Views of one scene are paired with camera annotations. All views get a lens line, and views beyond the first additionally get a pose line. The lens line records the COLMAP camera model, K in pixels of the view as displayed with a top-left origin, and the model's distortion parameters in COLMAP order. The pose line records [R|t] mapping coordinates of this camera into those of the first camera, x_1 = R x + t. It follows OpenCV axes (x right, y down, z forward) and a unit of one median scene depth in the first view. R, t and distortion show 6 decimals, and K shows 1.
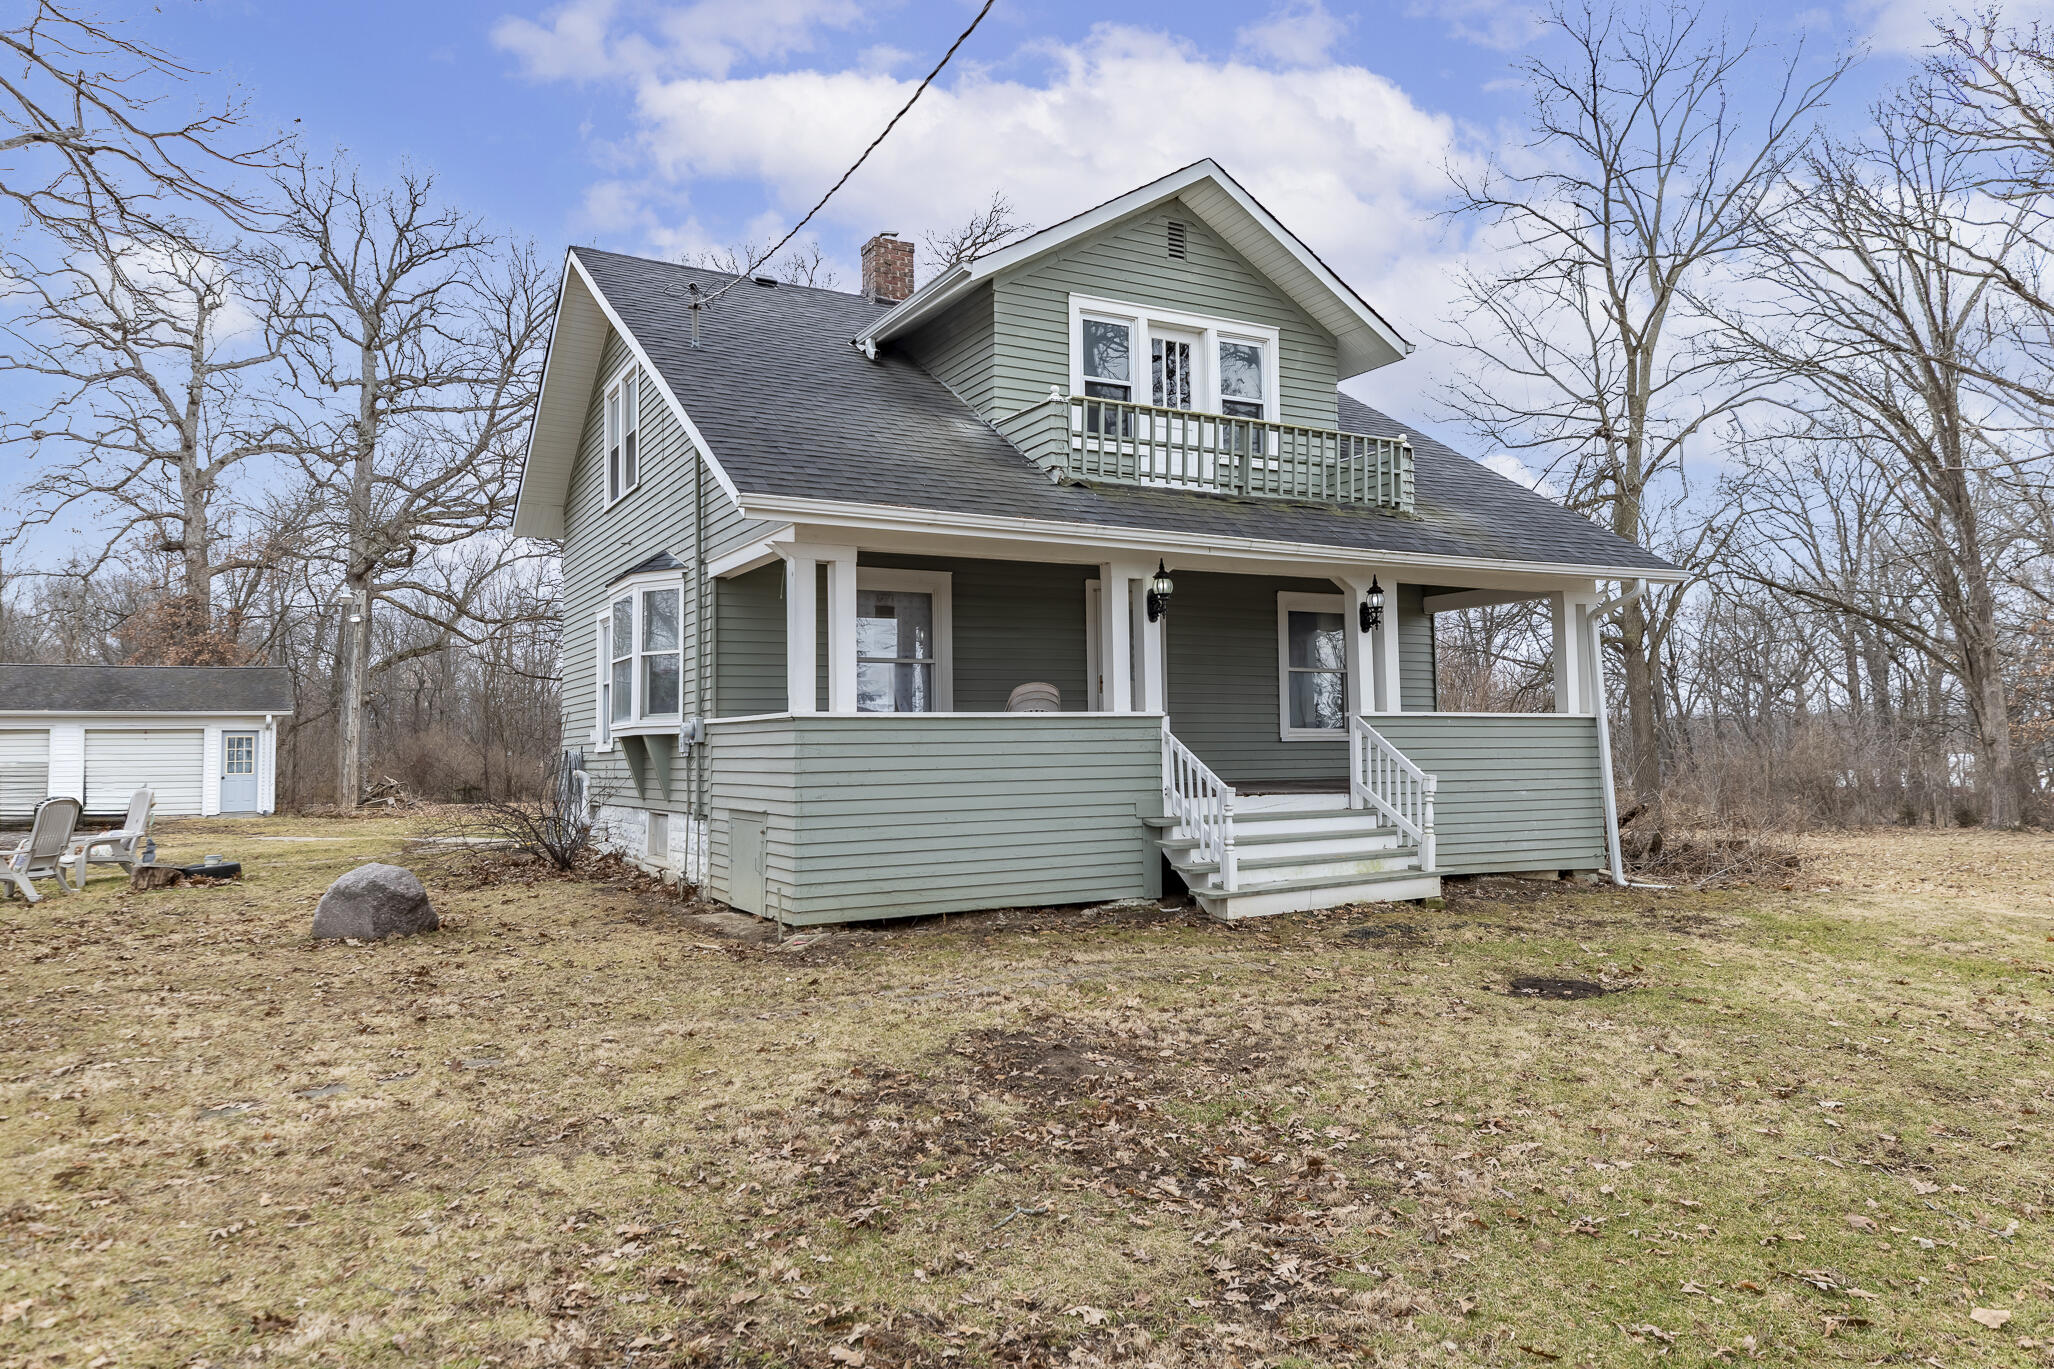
lens RADIAL K [[1347.2, 0, 1027.0], [0, 1347.2, 684.5], [0, 0, 1]] dist [-0.000249, -0.000116]
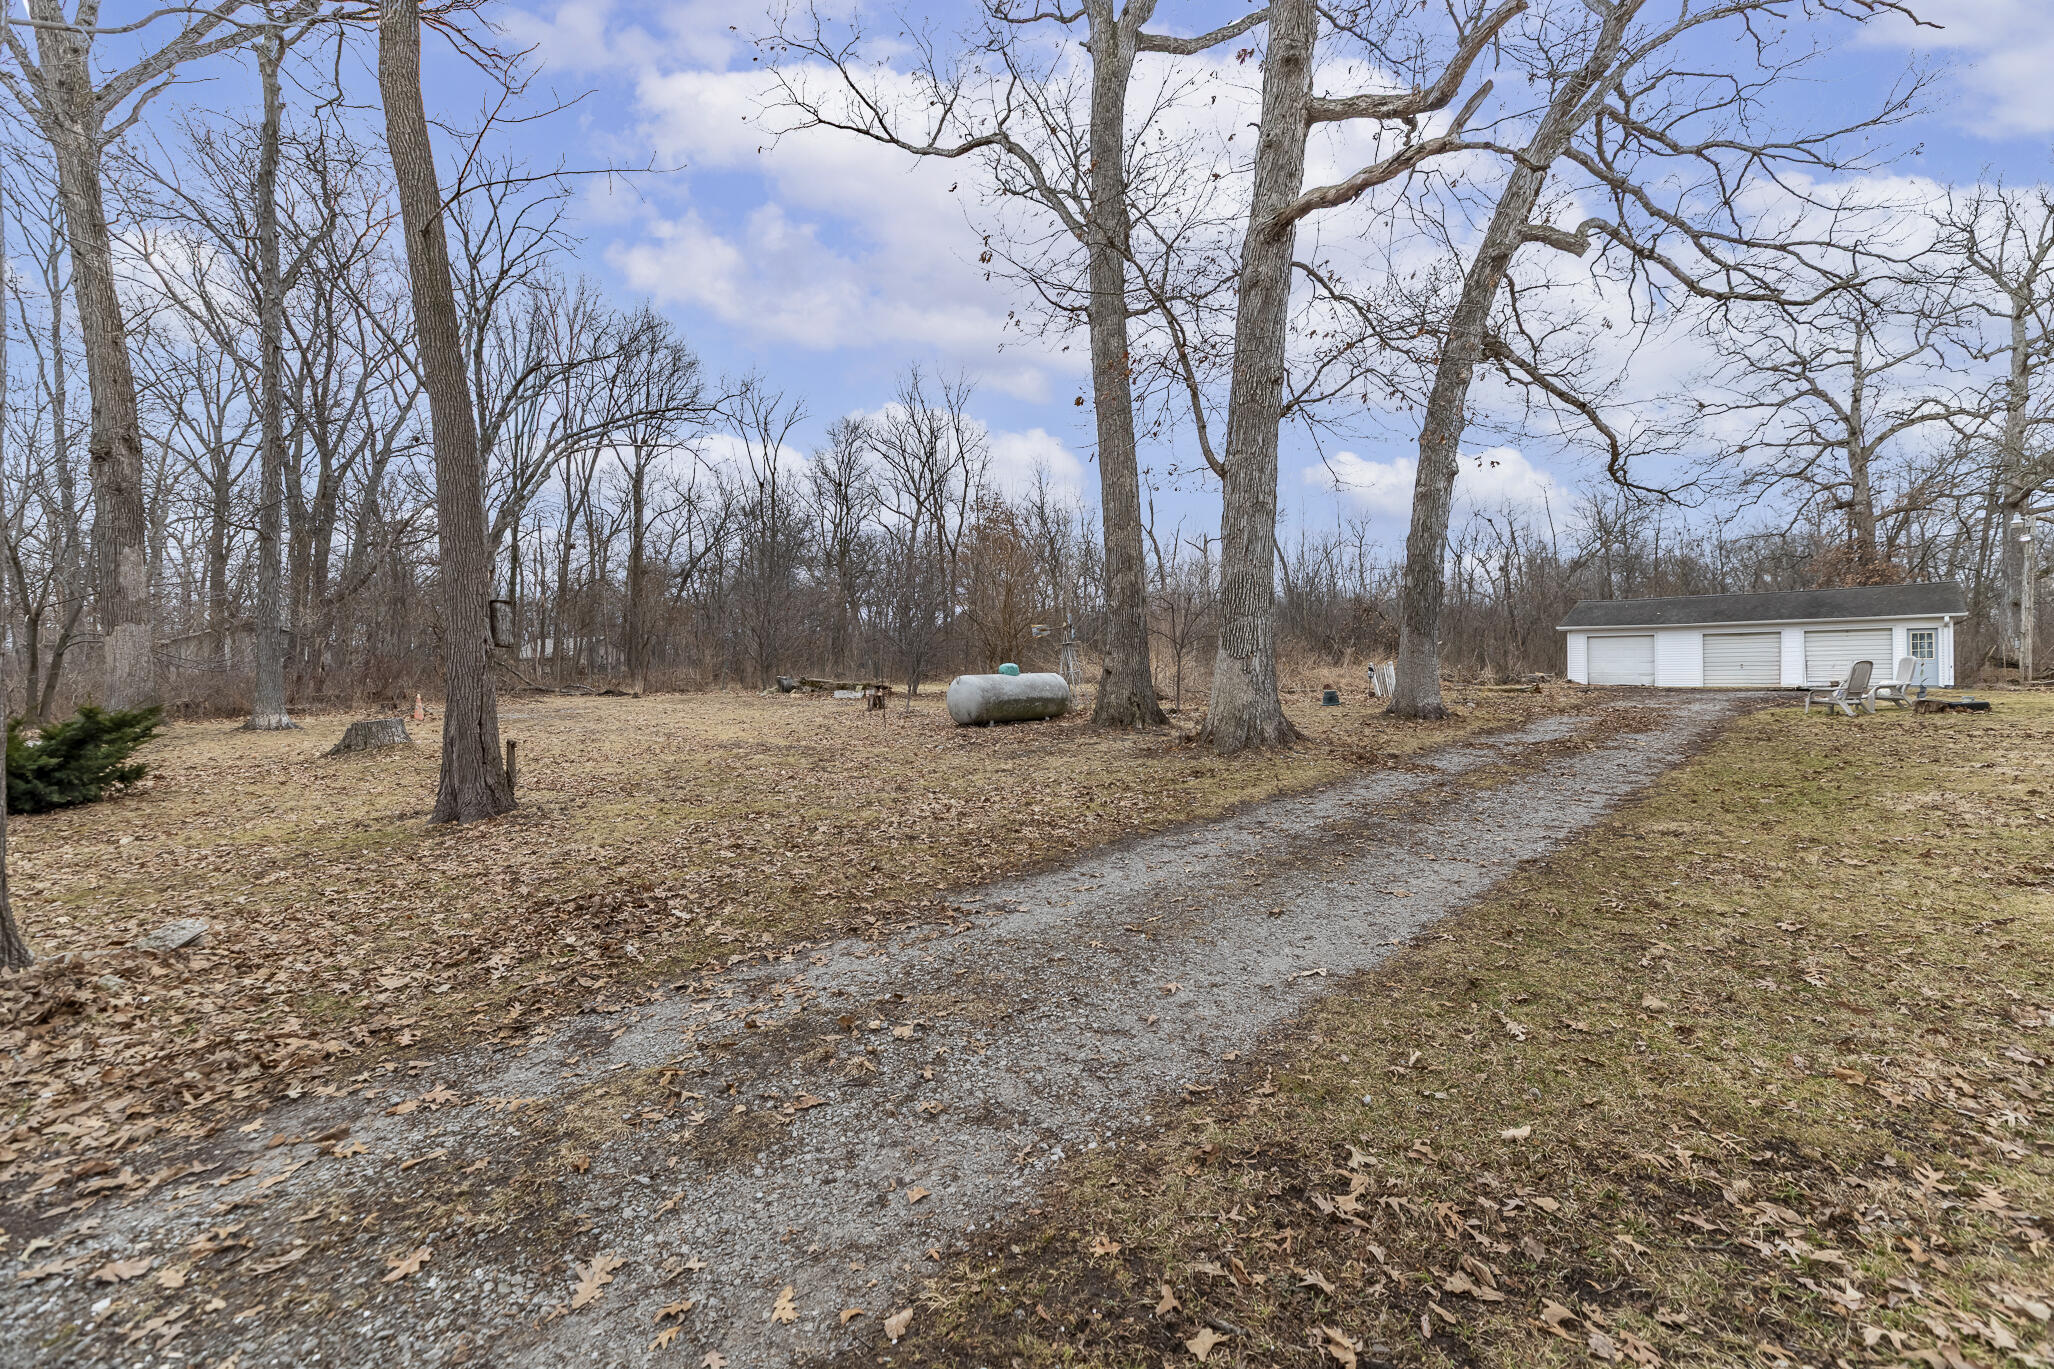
lens RADIAL K [[905.7, 0, 1027.0], [0, 905.7, 684.5], [0, 0, 1]] dist [0.000883, -0.004019]
pose [[0.301003, 0.018572, -0.953442, 0.037992], [0.057697, 0.997624, 0.037648, 0.002782], [0.951876, -0.066343, 0.299216, -0.171089]]
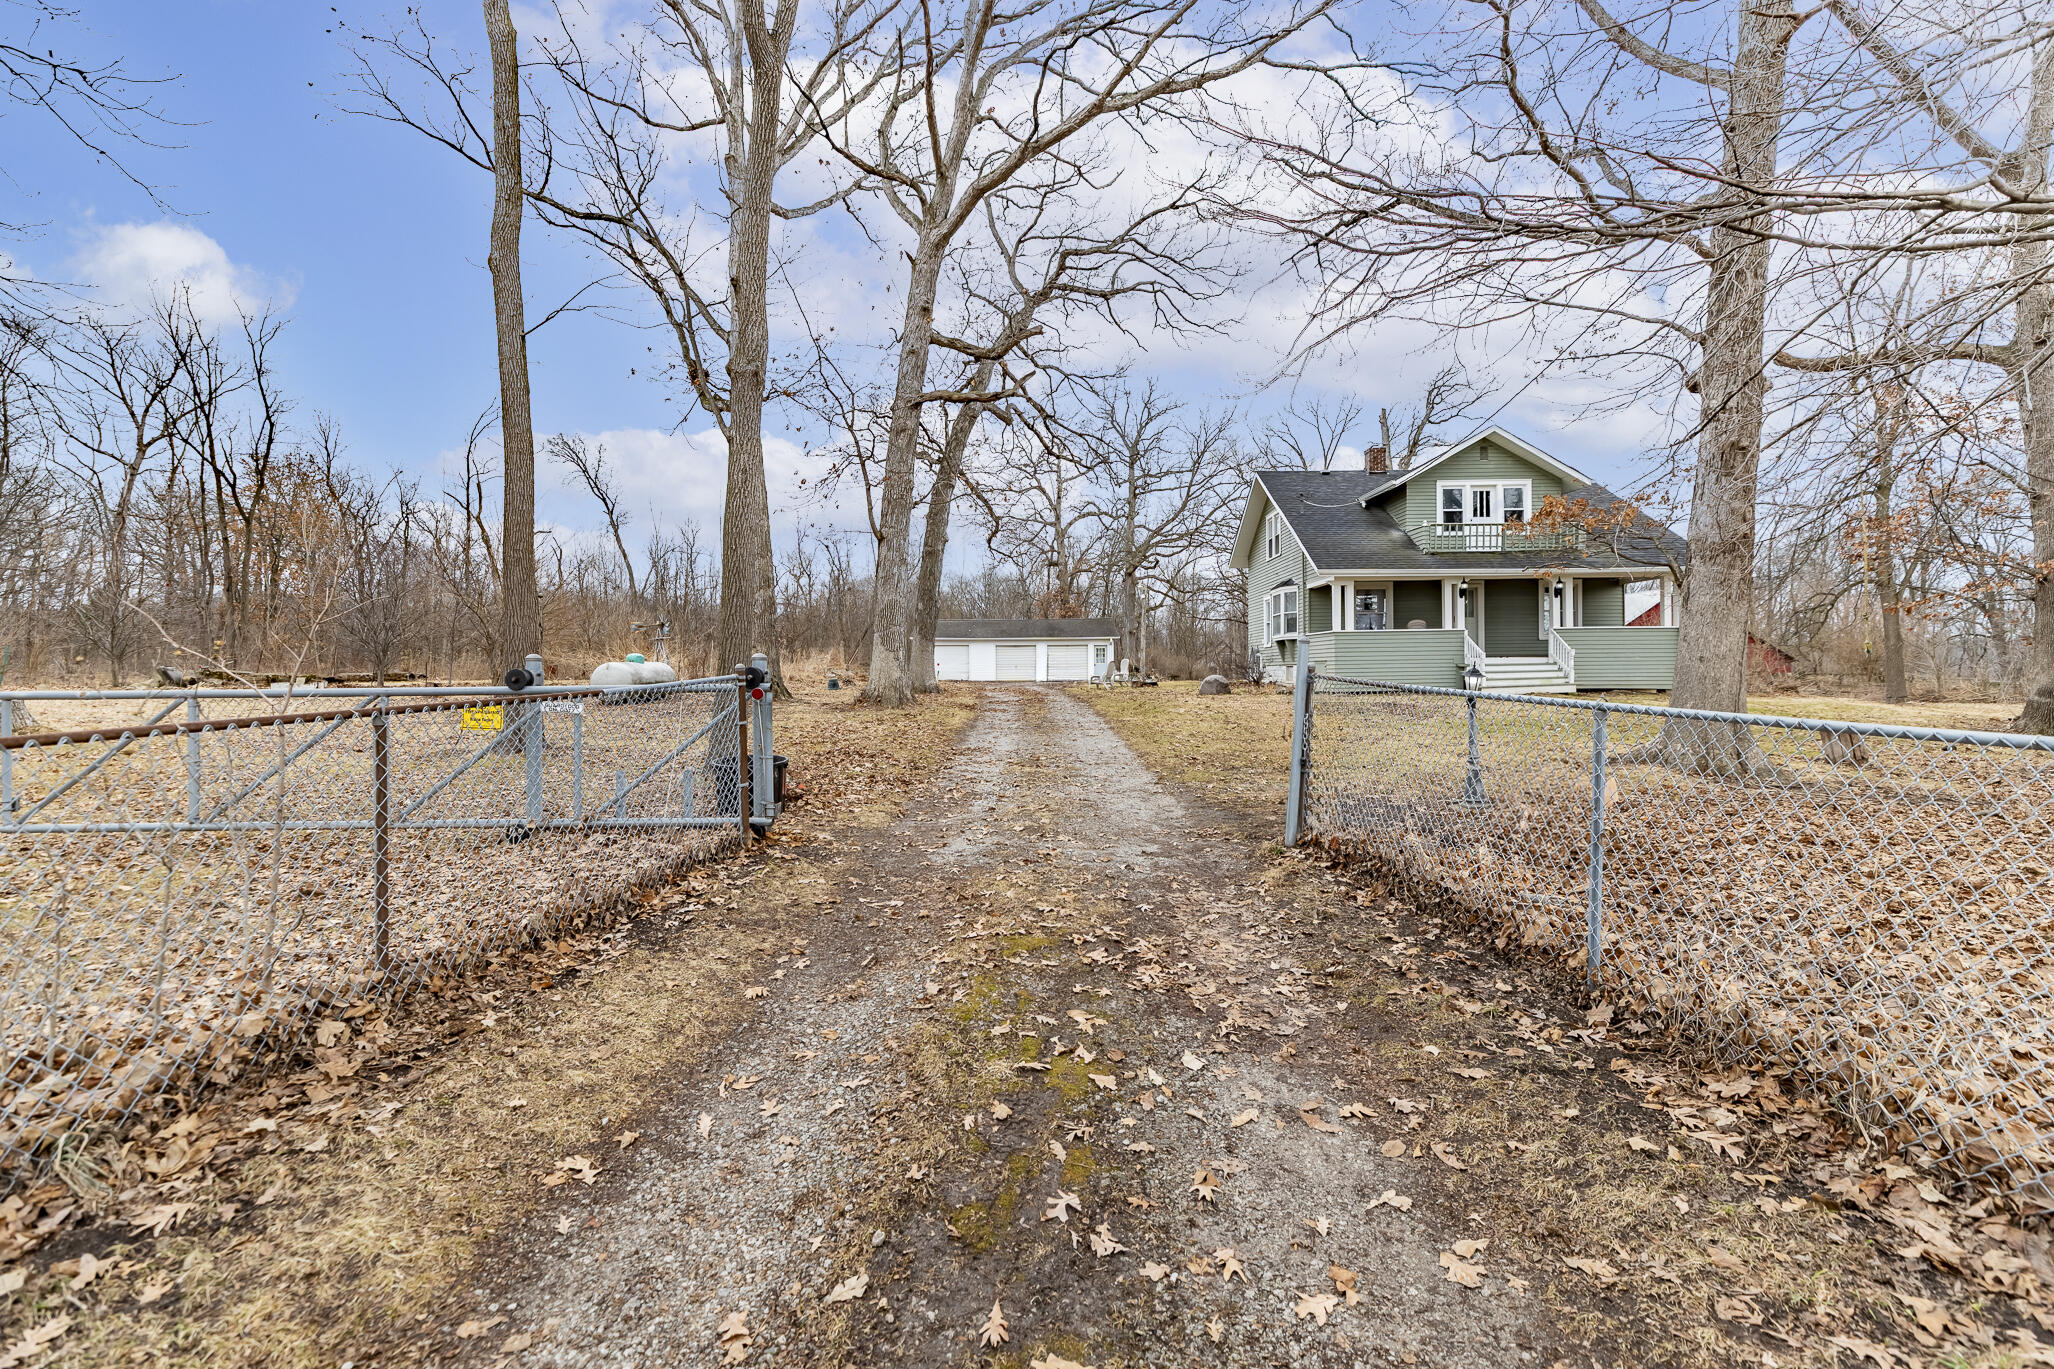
lens RADIAL K [[905.7, 0, 1027.0], [0, 905.7, 684.5], [0, 0, 1]] dist [0.000883, -0.004019]
pose [[0.870791, 0.012605, -0.491492, 0.085395], [0.022244, 0.997637, 0.064997, -0.003014], [0.491150, -0.067532, 0.868453, -0.423295]]
